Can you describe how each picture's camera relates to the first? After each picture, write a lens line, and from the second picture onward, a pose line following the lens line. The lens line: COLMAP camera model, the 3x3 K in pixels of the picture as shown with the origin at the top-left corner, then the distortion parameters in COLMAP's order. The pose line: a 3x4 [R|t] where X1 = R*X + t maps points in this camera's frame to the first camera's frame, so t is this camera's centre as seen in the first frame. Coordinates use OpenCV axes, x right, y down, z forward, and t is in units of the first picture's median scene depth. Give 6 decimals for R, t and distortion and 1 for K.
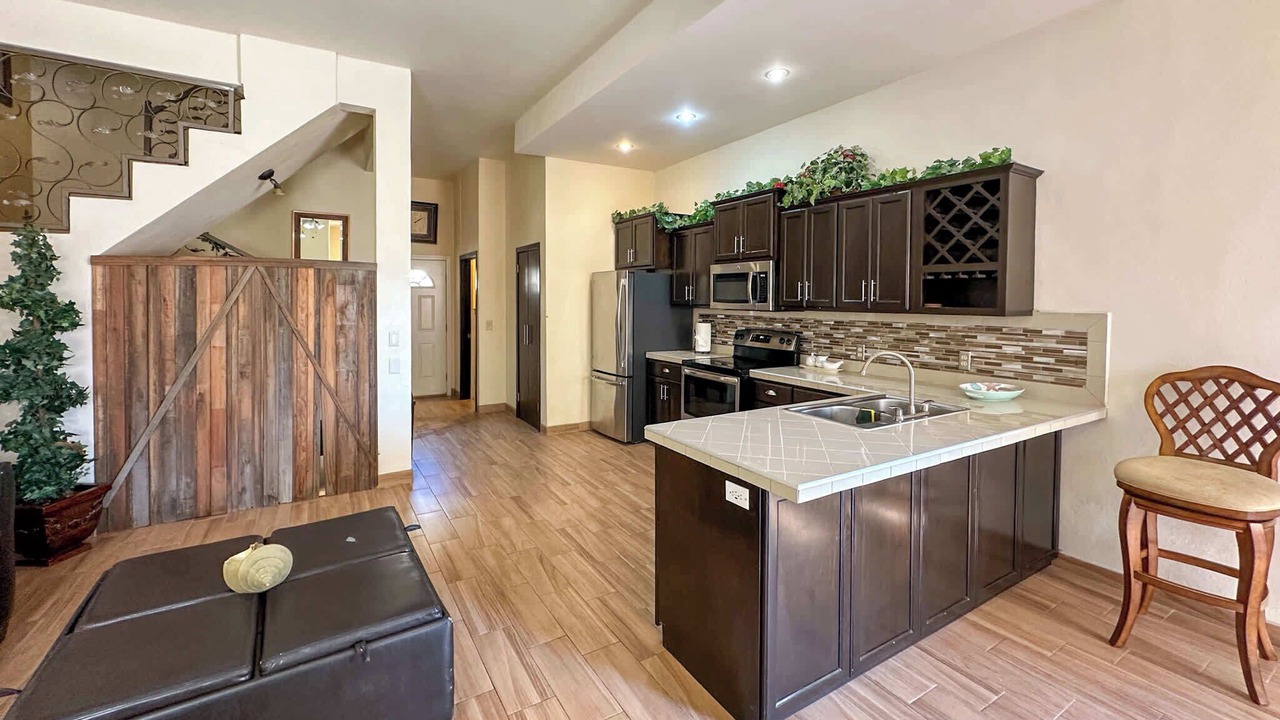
lens RADIAL K [[531.5, 0, 632.2], [0, 531.5, 293.7], [0, 0, 1]] dist [-0.001171, -0.000163]
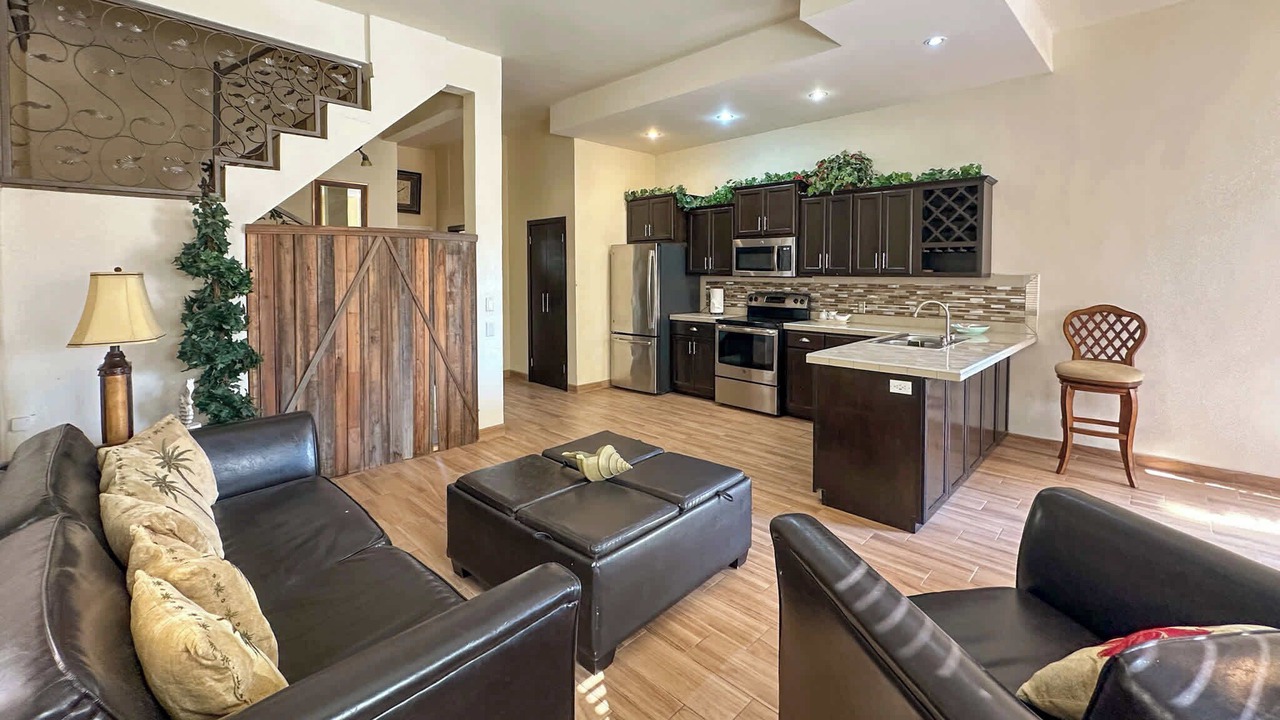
lens RADIAL K [[555.3, 0, 639.2], [0, 555.3, 271.3], [0, 0, 1]] dist [0.001141, 0.000137]
pose [[0.963642, -0.003043, 0.267178, -0.523422], [0.001196, 0.999974, 0.007076, 0.010463], [-0.267193, -0.006500, 0.963621, -0.204819]]
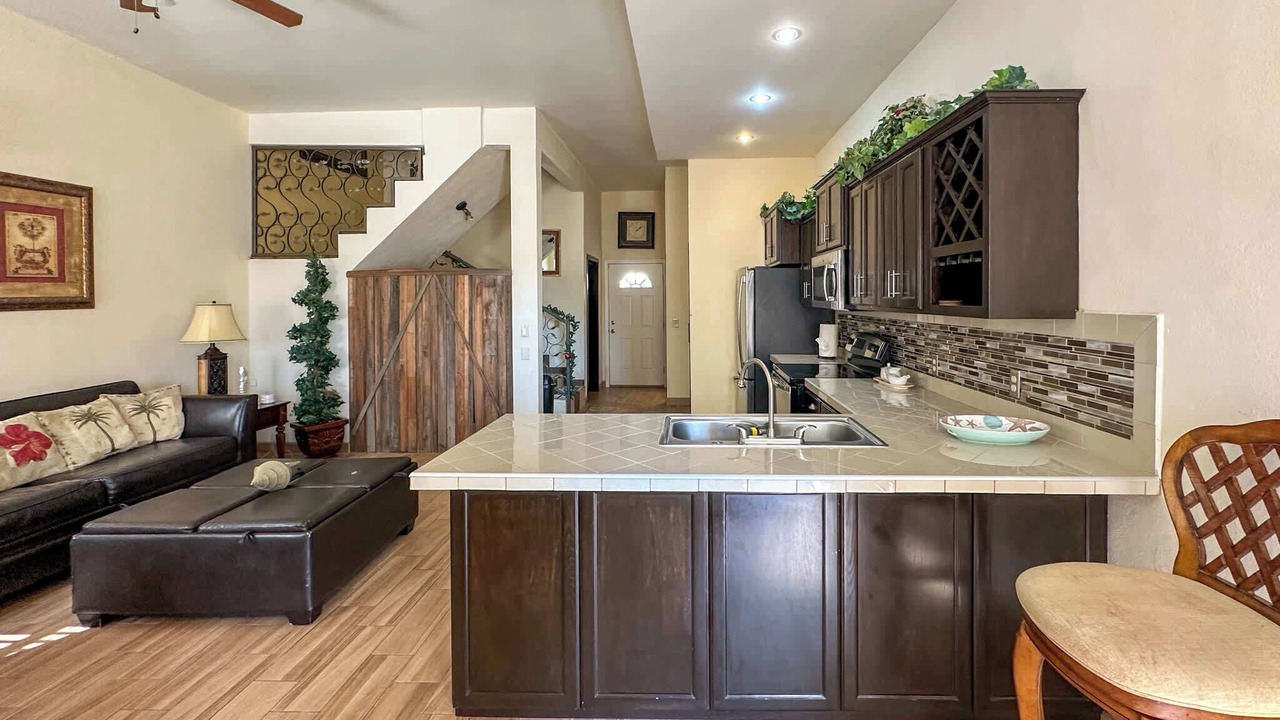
lens RADIAL K [[542.4, 0, 685.6], [0, 542.4, 288.5], [0, 0, 1]] dist [-0.002388, -0.000326]
pose [[0.844836, -0.014929, -0.534816, 0.600961], [0.009915, 0.999876, -0.012249, 0.007379], [0.534933, 0.005046, 0.844880, 0.172569]]
